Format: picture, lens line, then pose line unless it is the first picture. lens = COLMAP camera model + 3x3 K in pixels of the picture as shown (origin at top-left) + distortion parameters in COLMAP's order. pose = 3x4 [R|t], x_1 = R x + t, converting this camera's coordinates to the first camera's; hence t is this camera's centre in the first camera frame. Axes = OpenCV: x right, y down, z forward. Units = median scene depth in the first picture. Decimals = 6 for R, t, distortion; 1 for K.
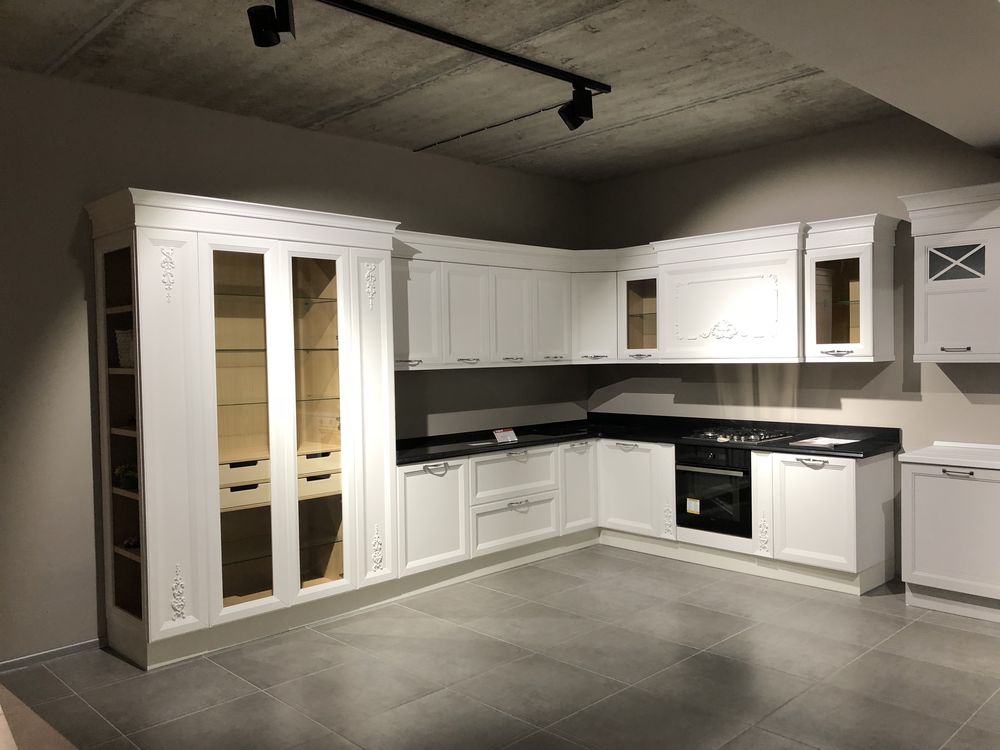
lens RADIAL K [[827.7, 0, 491.9], [0, 827.7, 381.2], [0, 0, 1]] dist [0.032877, -0.010295]
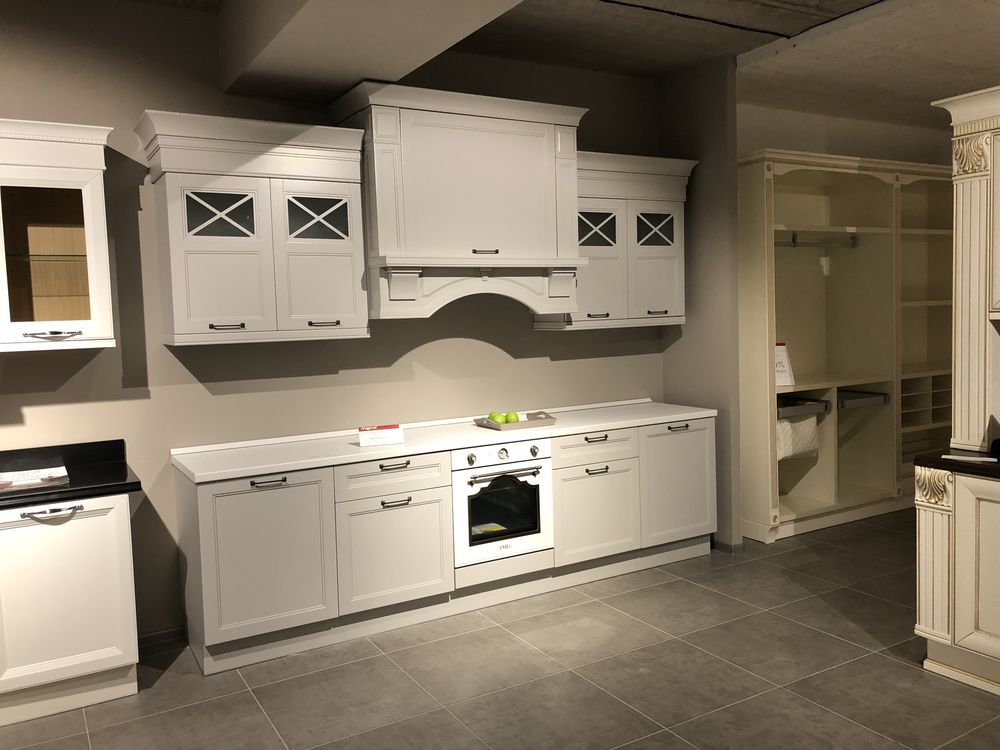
lens RADIAL K [[827.7, 0, 496.0], [0, 827.7, 368.6], [0, 0, 1]] dist [0.032877, -0.010295]
pose [[0.233326, -0.054794, 0.970853, -0.130127], [0.061687, 0.997234, 0.041458, -0.014527], [-0.970440, 0.050216, 0.236061, 0.533246]]
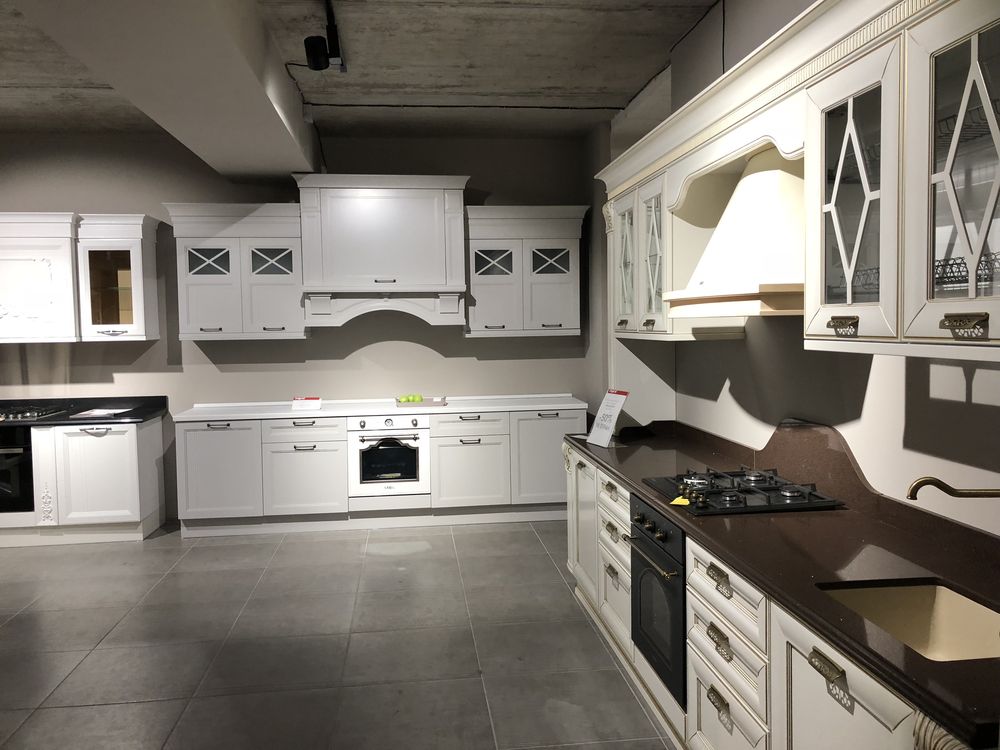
lens RADIAL K [[827.7, 0, 509.6], [0, 827.7, 362.5], [0, 0, 1]] dist [0.032877, -0.010295]
pose [[0.604640, -0.031087, 0.795892, -0.165831], [0.031125, 0.999397, 0.015391, 0.006102], [-0.795890, 0.015466, 0.605243, -0.118014]]
